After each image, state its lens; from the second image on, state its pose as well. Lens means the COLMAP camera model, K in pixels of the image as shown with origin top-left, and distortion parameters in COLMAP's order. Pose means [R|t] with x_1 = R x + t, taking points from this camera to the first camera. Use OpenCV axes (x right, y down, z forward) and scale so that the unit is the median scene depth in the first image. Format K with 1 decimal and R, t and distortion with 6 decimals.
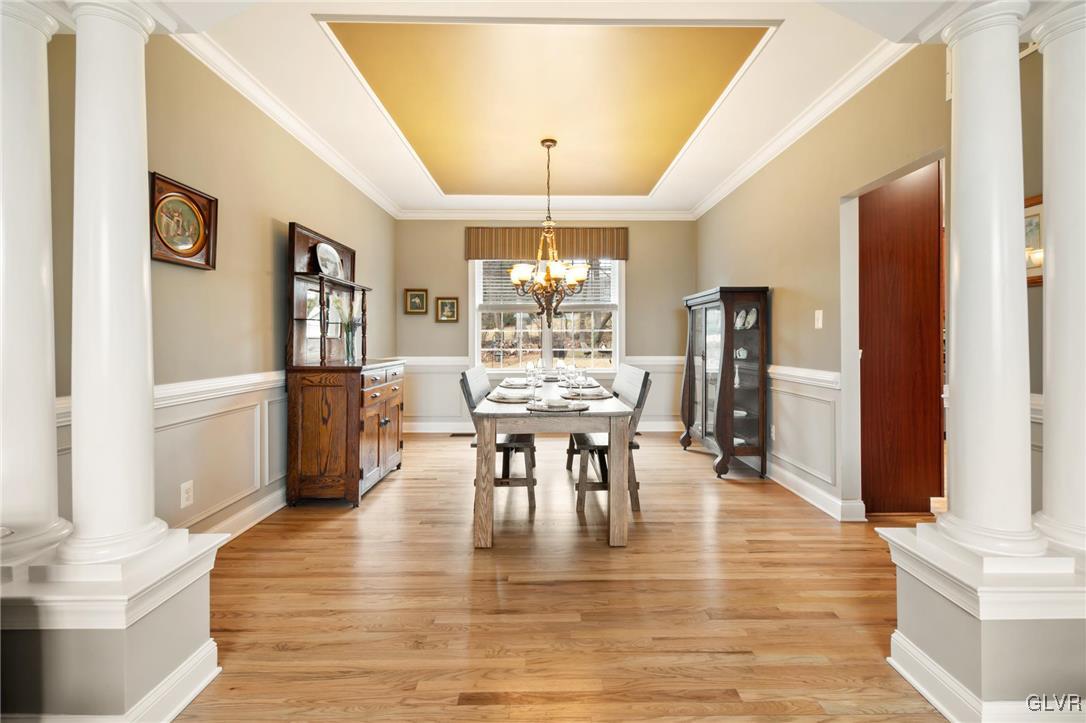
lens RADIAL K [[491.1, 0, 556.6], [0, 491.1, 336.2], [0, 0, 1]] dist [0.003092, -0.001232]
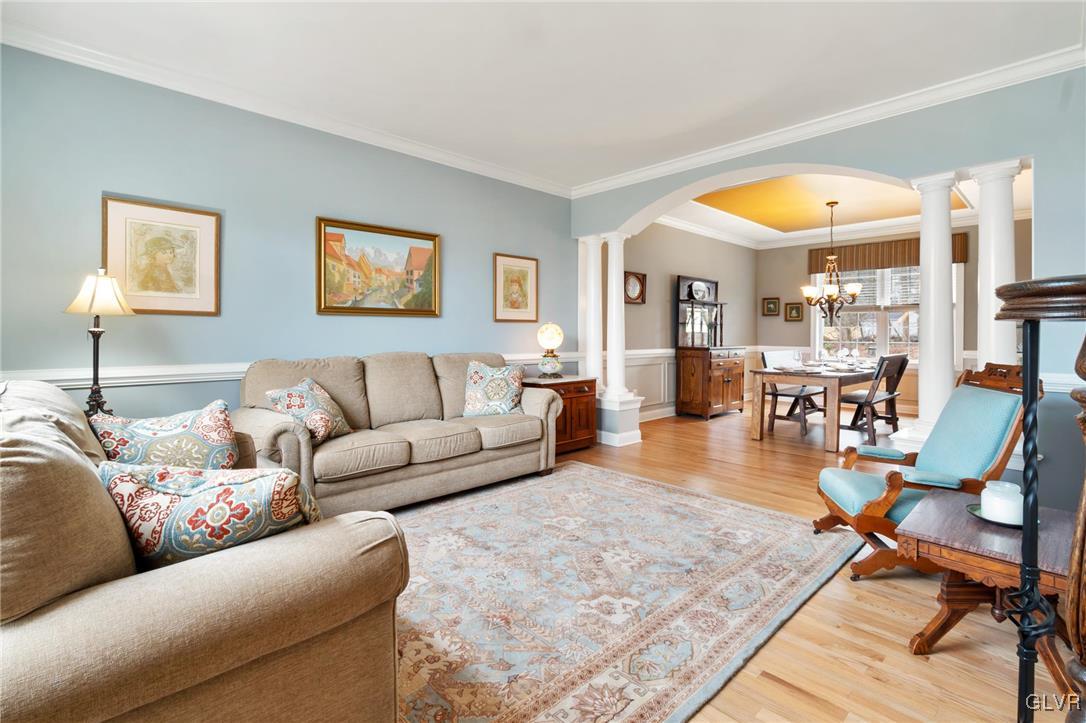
lens RADIAL K [[491.1, 0, 544.0], [0, 491.1, 329.2], [0, 0, 1]] dist [0.003092, -0.001232]
pose [[0.662494, 0.003056, -0.749061, 0.607203], [-0.003627, 0.999993, 0.000872, -0.009377], [0.749059, 0.002139, 0.662500, -0.751039]]
